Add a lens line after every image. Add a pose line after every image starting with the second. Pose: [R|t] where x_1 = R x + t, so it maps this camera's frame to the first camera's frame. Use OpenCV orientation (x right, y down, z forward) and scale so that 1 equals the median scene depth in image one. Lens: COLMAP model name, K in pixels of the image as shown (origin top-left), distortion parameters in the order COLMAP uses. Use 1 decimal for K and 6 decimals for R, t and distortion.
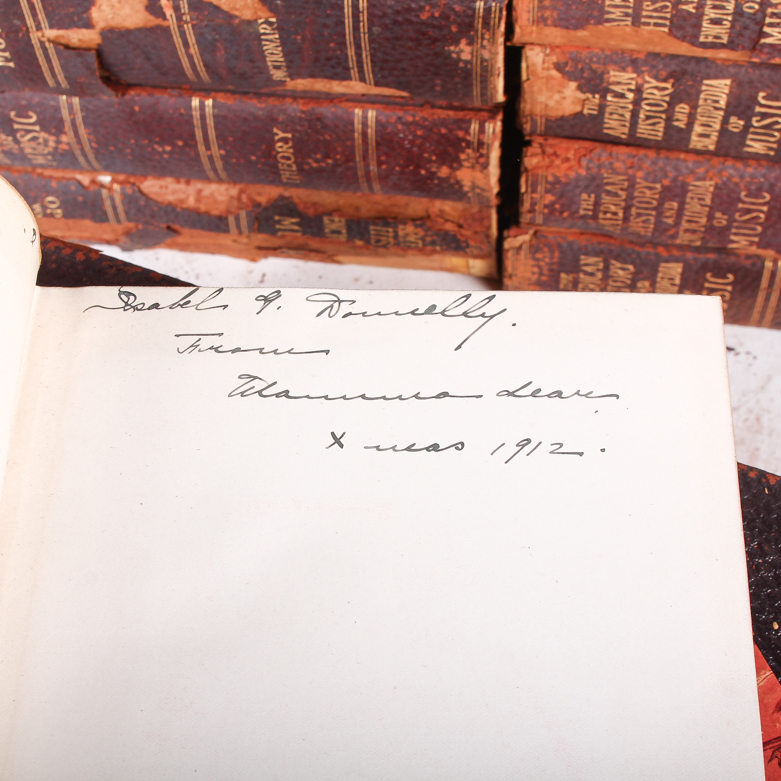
lens RADIAL K [[1336.7, 0, 390.5], [0, 1336.7, 390.5], [0, 0, 1]] dist [-0.108181, 0.131167]
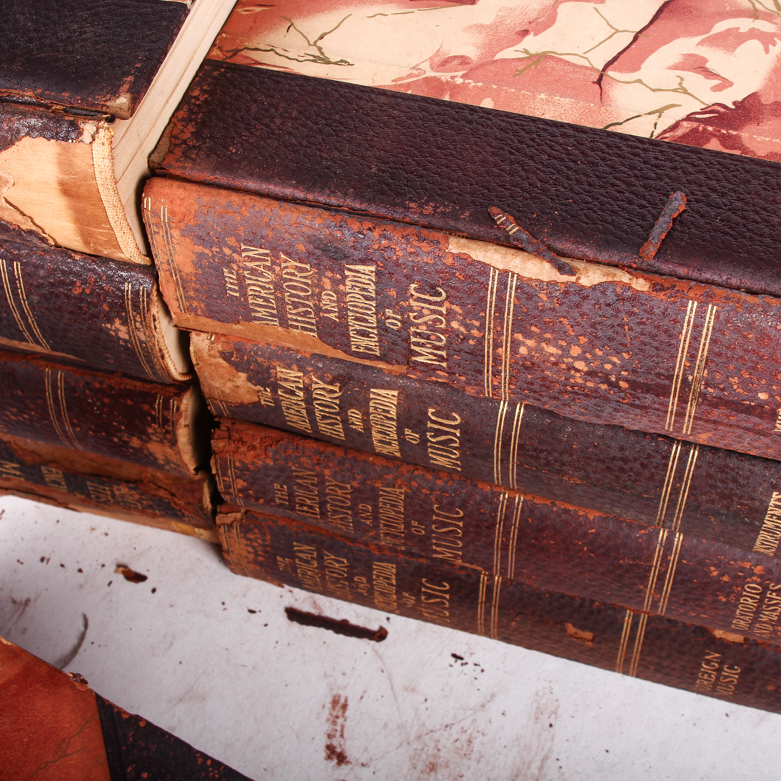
lens RADIAL K [[1336.7, 0, 390.5], [0, 1336.7, 390.5], [0, 0, 1]] dist [-0.108181, 0.131167]
pose [[0.991635, 0.112855, -0.062633, 0.280004], [-0.119642, 0.985780, -0.118002, -0.112800], [0.048425, 0.124508, 0.991036, 0.069433]]
